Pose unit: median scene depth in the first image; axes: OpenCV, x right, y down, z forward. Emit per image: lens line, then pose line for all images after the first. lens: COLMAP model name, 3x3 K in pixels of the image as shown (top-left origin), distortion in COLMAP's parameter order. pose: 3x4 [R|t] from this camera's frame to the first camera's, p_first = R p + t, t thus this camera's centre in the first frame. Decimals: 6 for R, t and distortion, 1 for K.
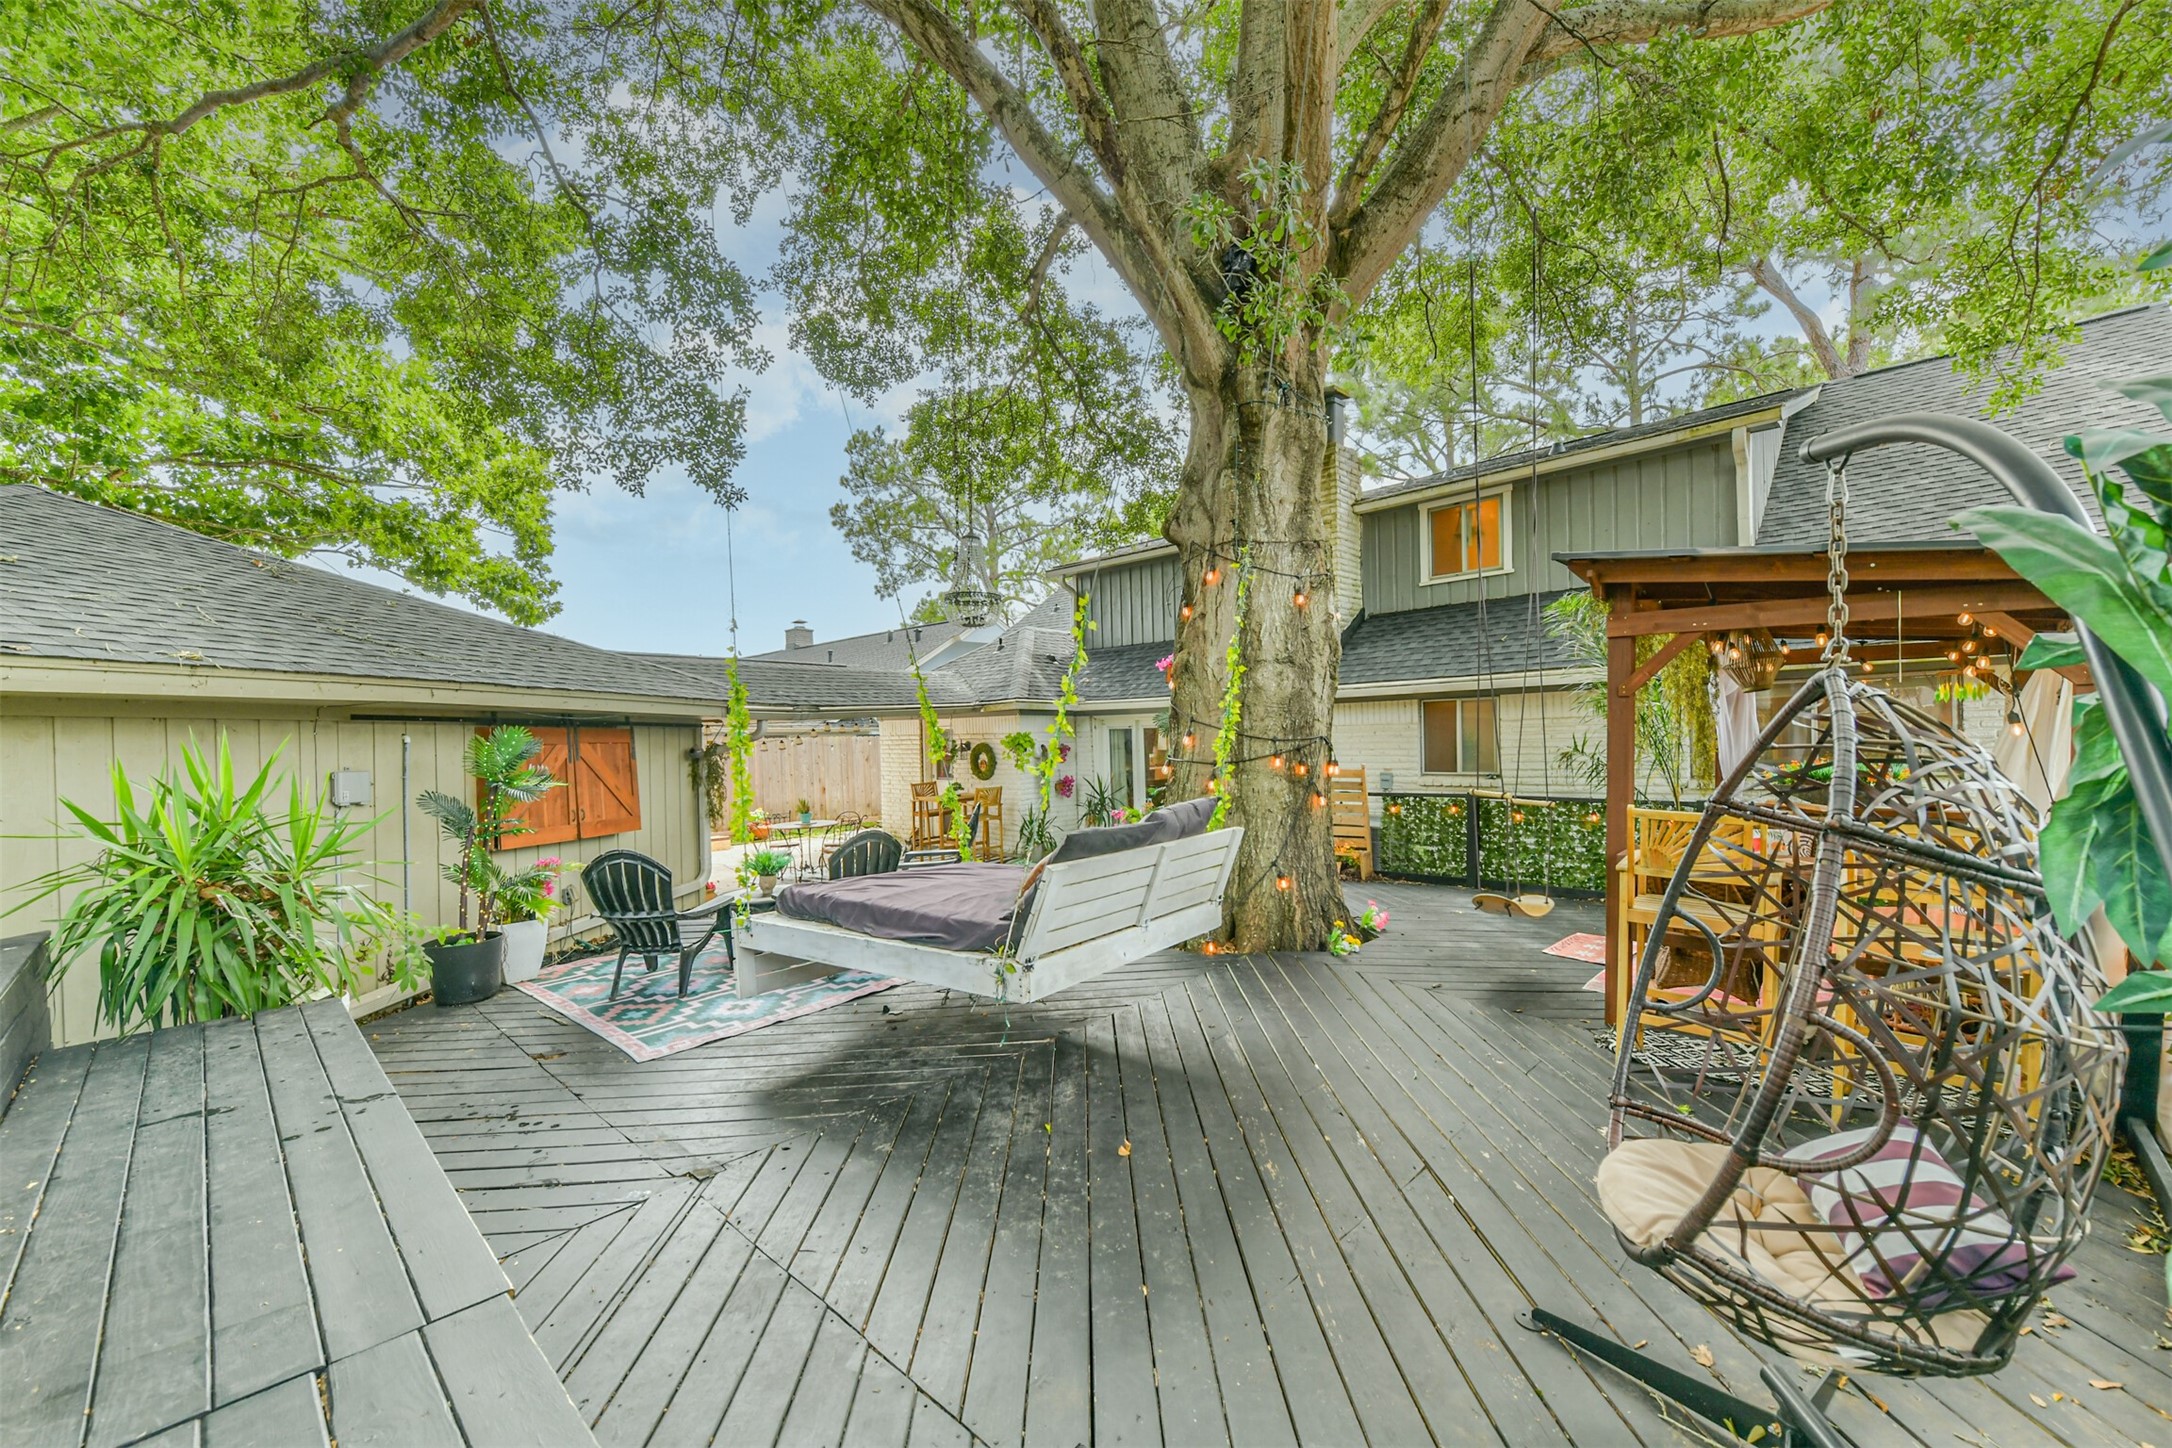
lens RADIAL K [[855.2, 0, 1095.4], [0, 855.2, 740.4], [0, 0, 1]] dist [-0.001119, -0.000981]
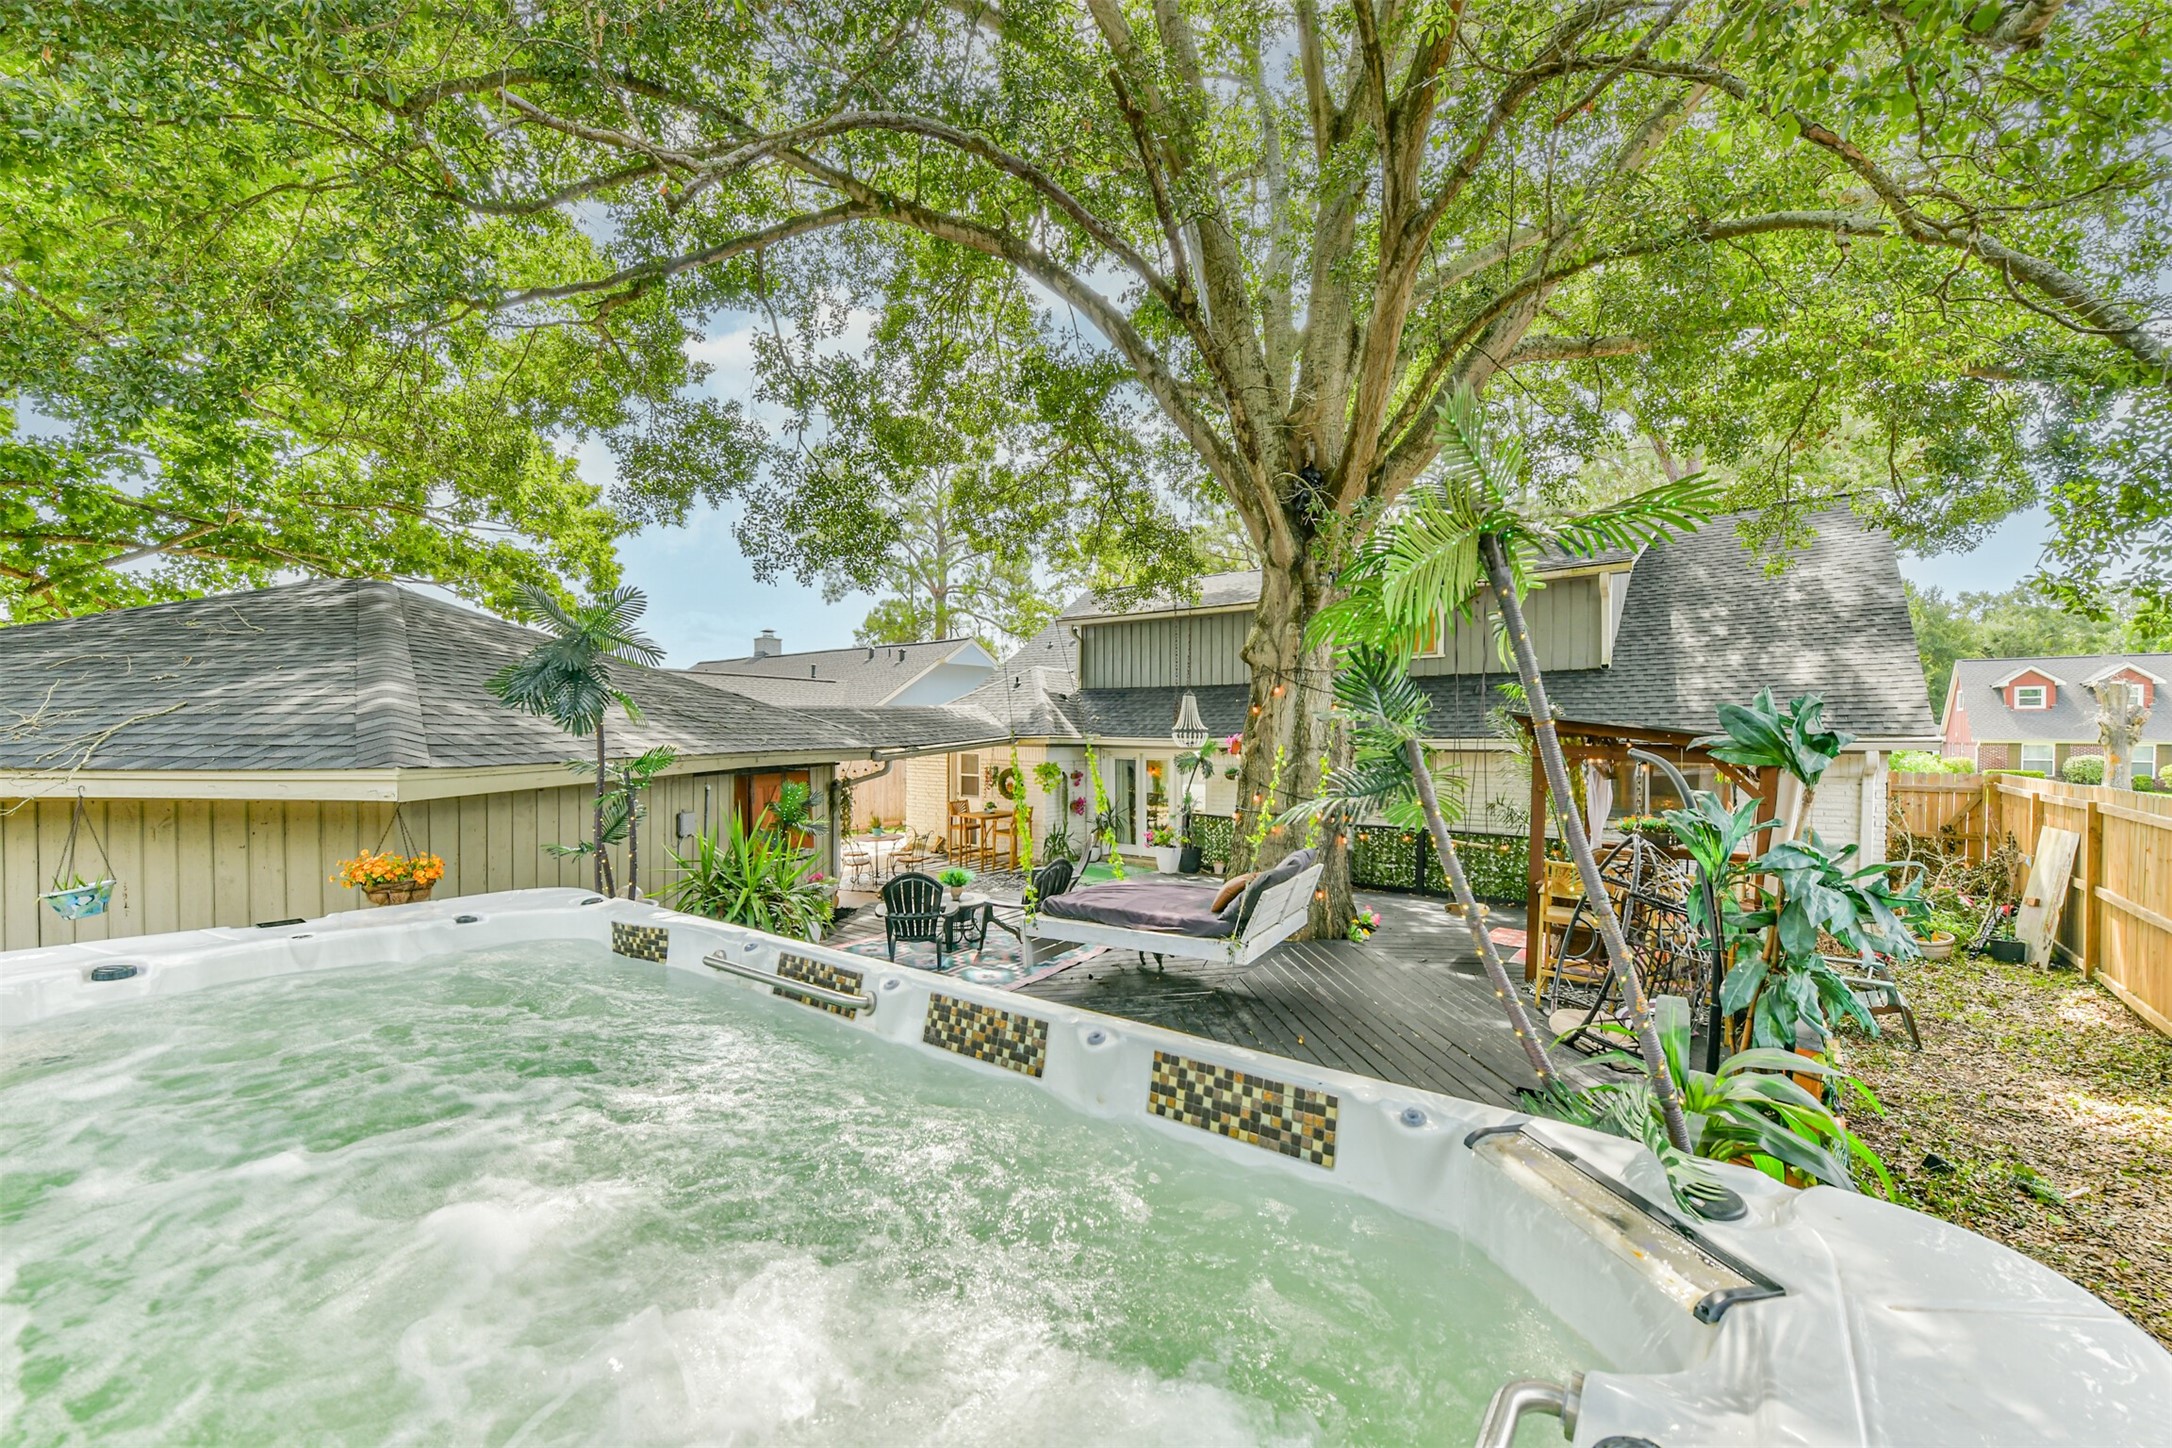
lens RADIAL K [[874.6, 0, 1086.0], [0, 874.6, 724.0], [0, 0, 1]] dist [0.002082, 0.000139]
pose [[0.992821, 0.027148, 0.116484, -0.270895], [-0.026055, 0.999601, -0.010890, -0.076612], [-0.116733, 0.007777, 0.993133, -0.352268]]
